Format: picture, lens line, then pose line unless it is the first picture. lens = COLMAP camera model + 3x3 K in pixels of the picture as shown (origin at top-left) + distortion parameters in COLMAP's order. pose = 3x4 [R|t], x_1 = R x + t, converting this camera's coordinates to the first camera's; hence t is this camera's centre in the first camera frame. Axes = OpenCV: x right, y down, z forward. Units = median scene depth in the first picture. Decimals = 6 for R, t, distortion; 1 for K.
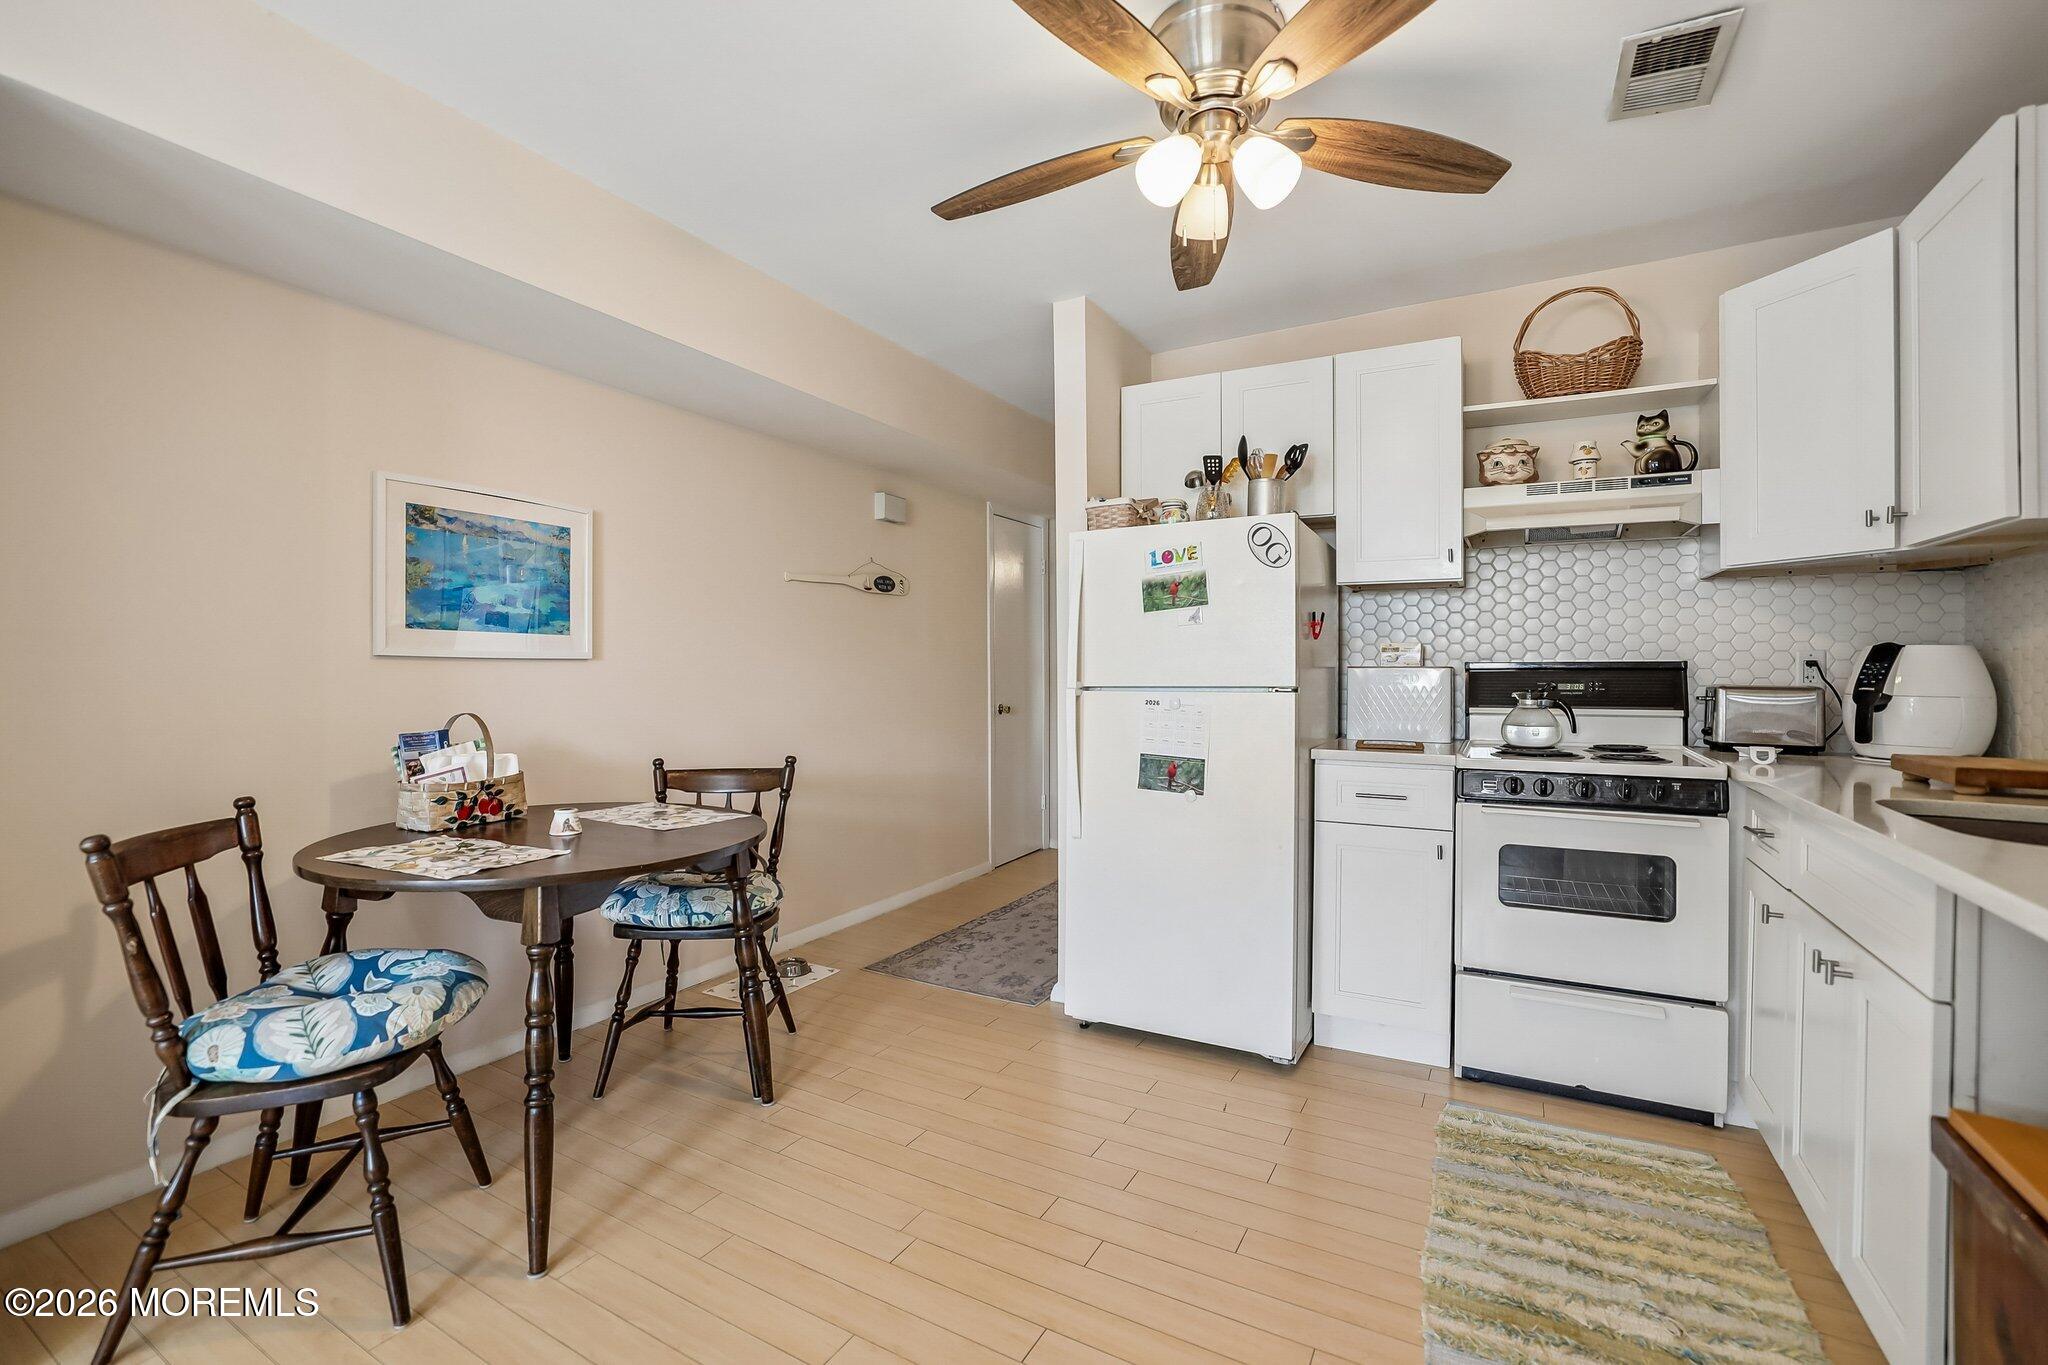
lens RADIAL K [[888.2, 0, 1016.6], [0, 888.2, 670.0], [0, 0, 1]] dist [-0.044817, 0.017225]
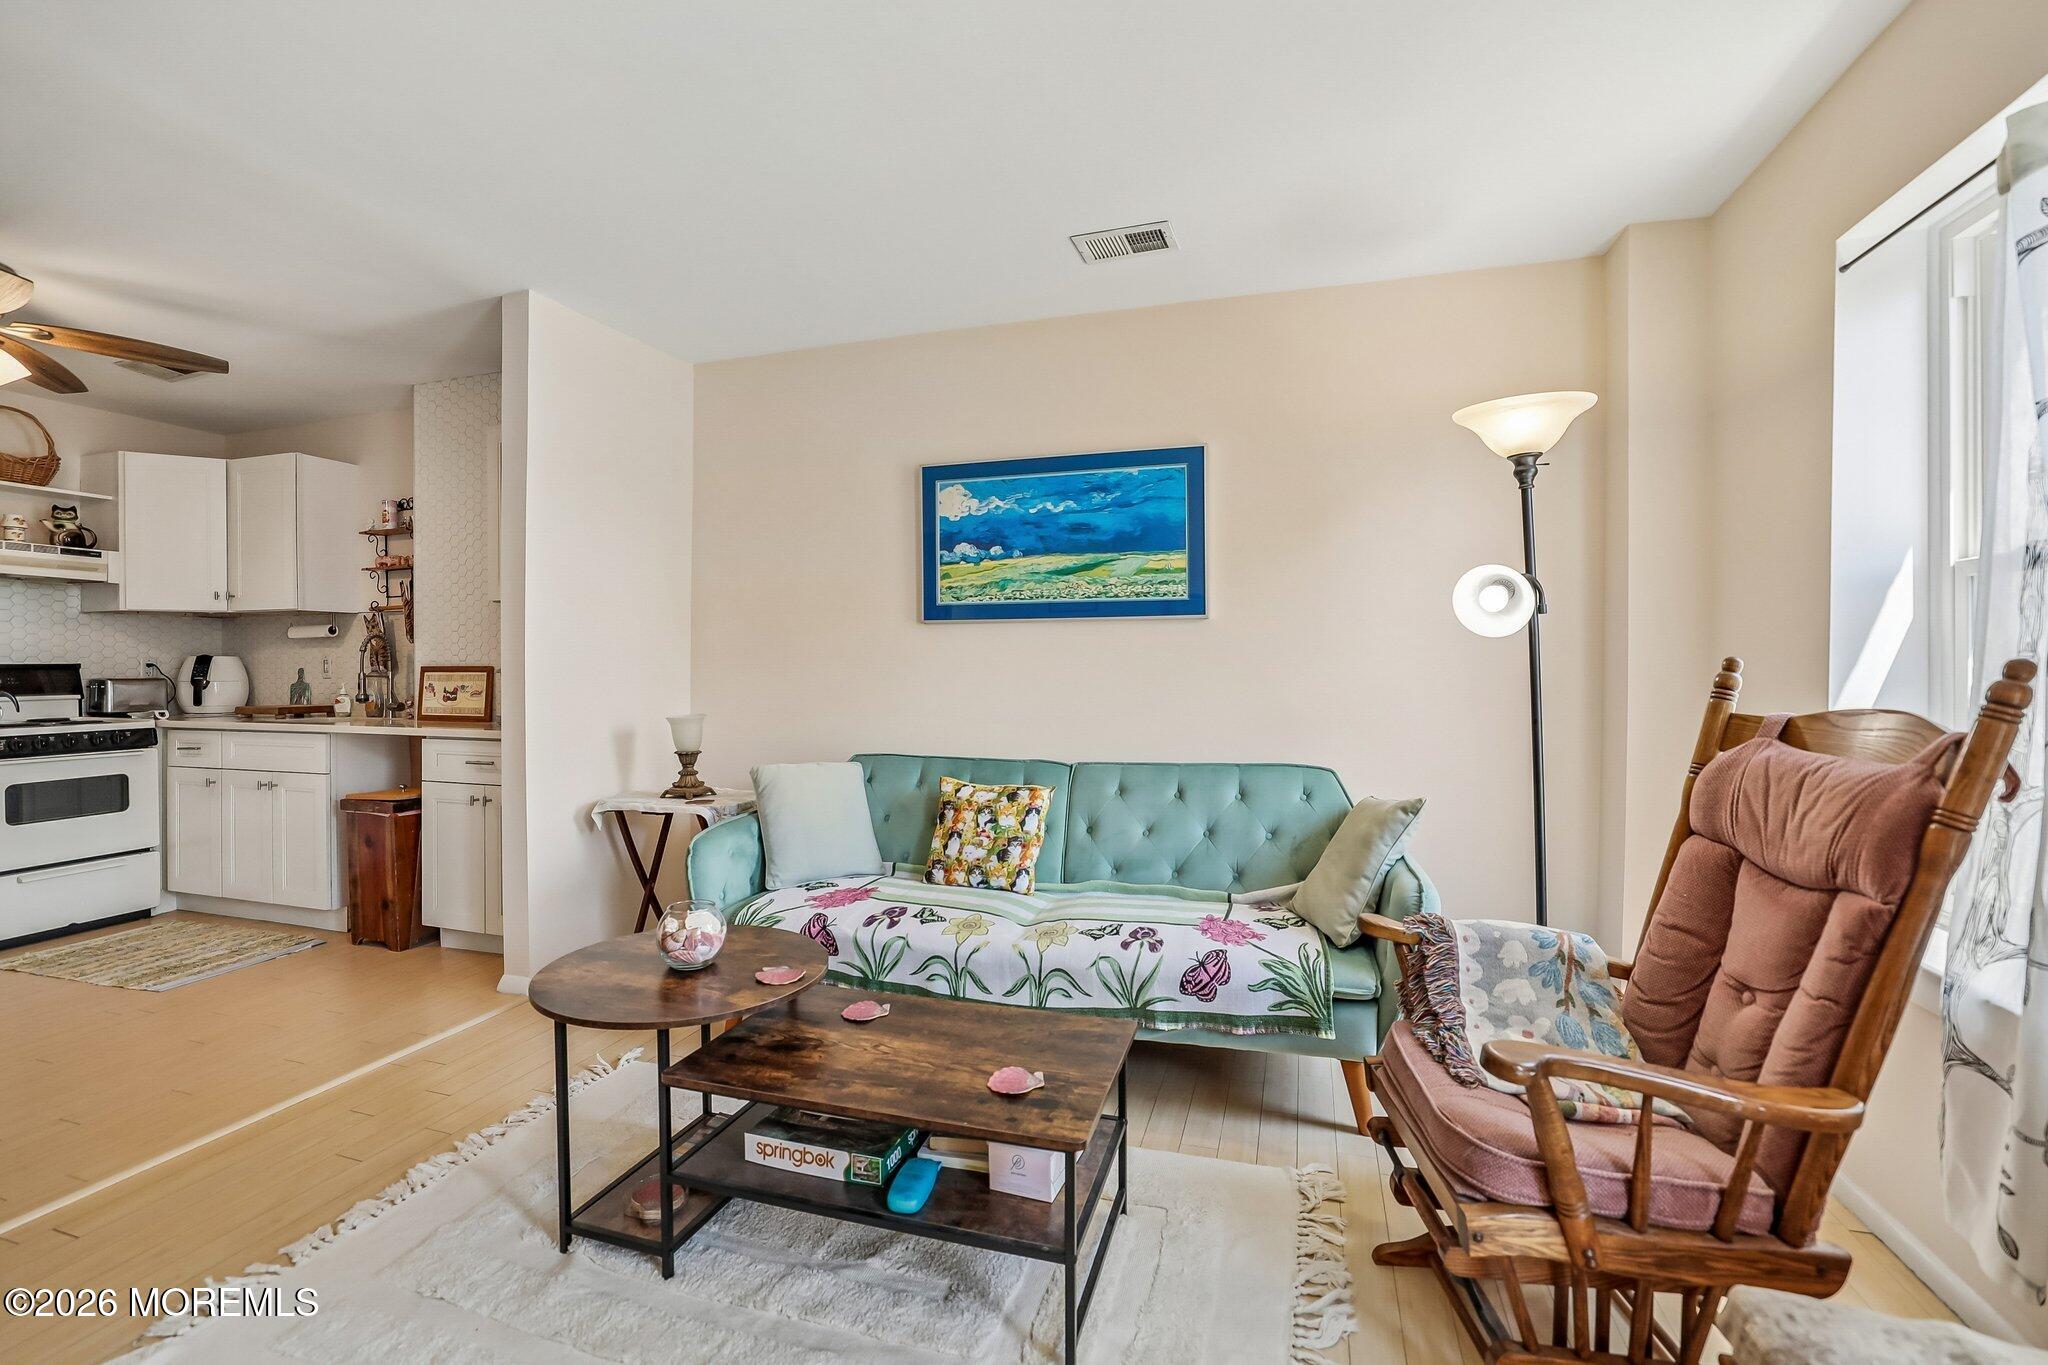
lens RADIAL K [[888.2, 0, 1016.6], [0, 888.2, 670.0], [0, 0, 1]] dist [-0.044817, 0.017225]
pose [[-0.193335, -0.005428, 0.981118, -1.165742], [0.007139, 0.999950, 0.006939, 0.002671], [-0.981107, 0.008346, -0.193287, -0.395955]]
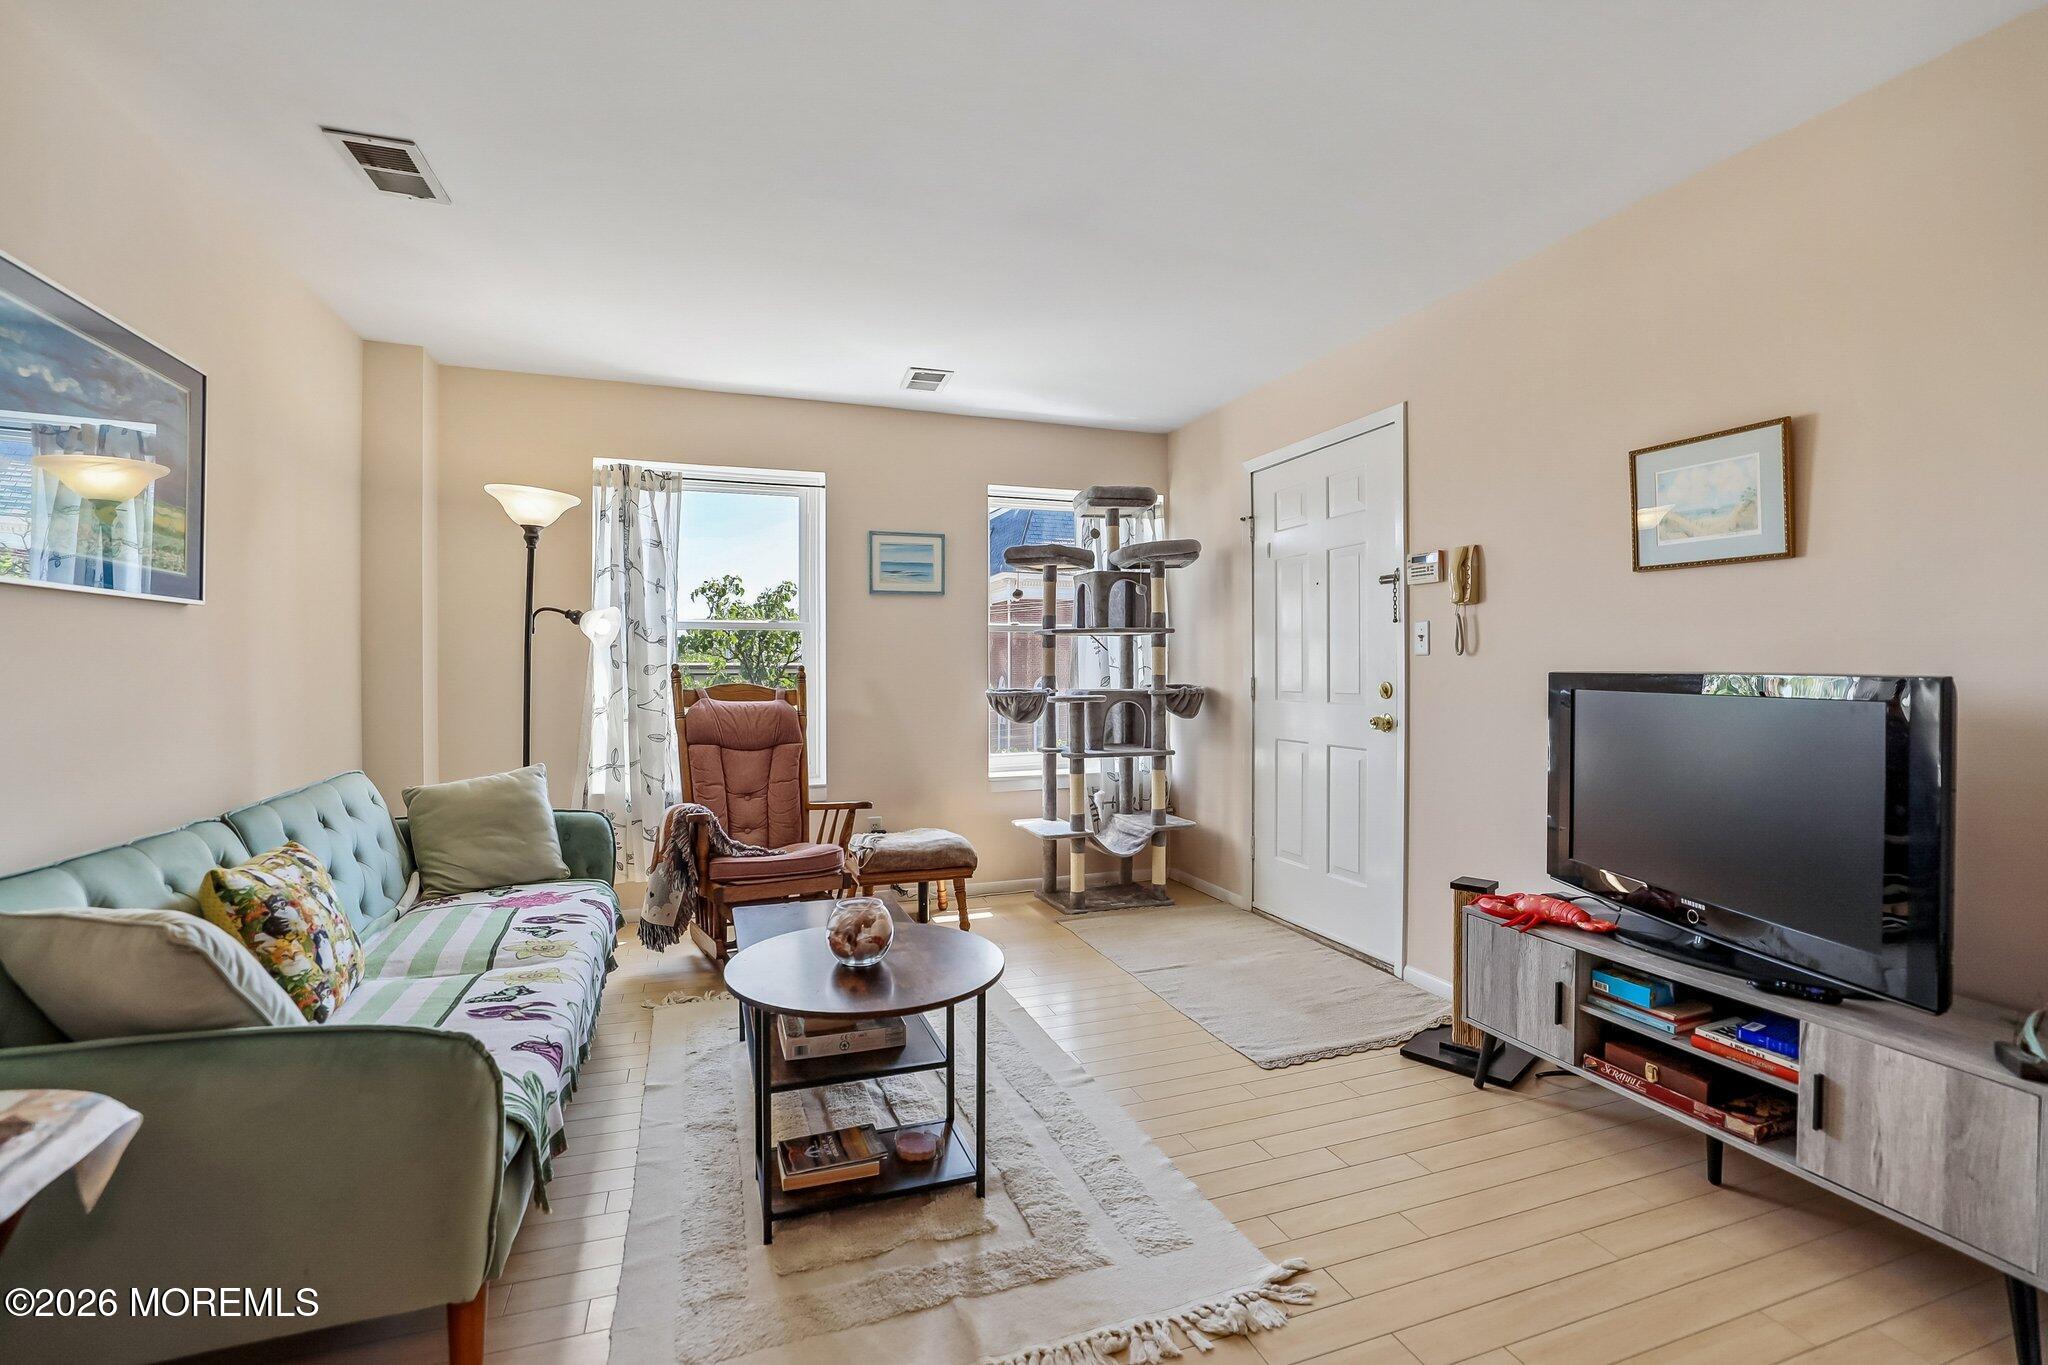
lens RADIAL K [[888.2, 0, 1016.6], [0, 888.2, 670.0], [0, 0, 1]] dist [-0.044817, 0.017225]
pose [[-0.661591, 0.001447, -0.749863, 0.117781], [-0.003937, 0.999978, 0.005403, 0.000213], [0.749854, 0.006527, -0.661571, 0.347052]]
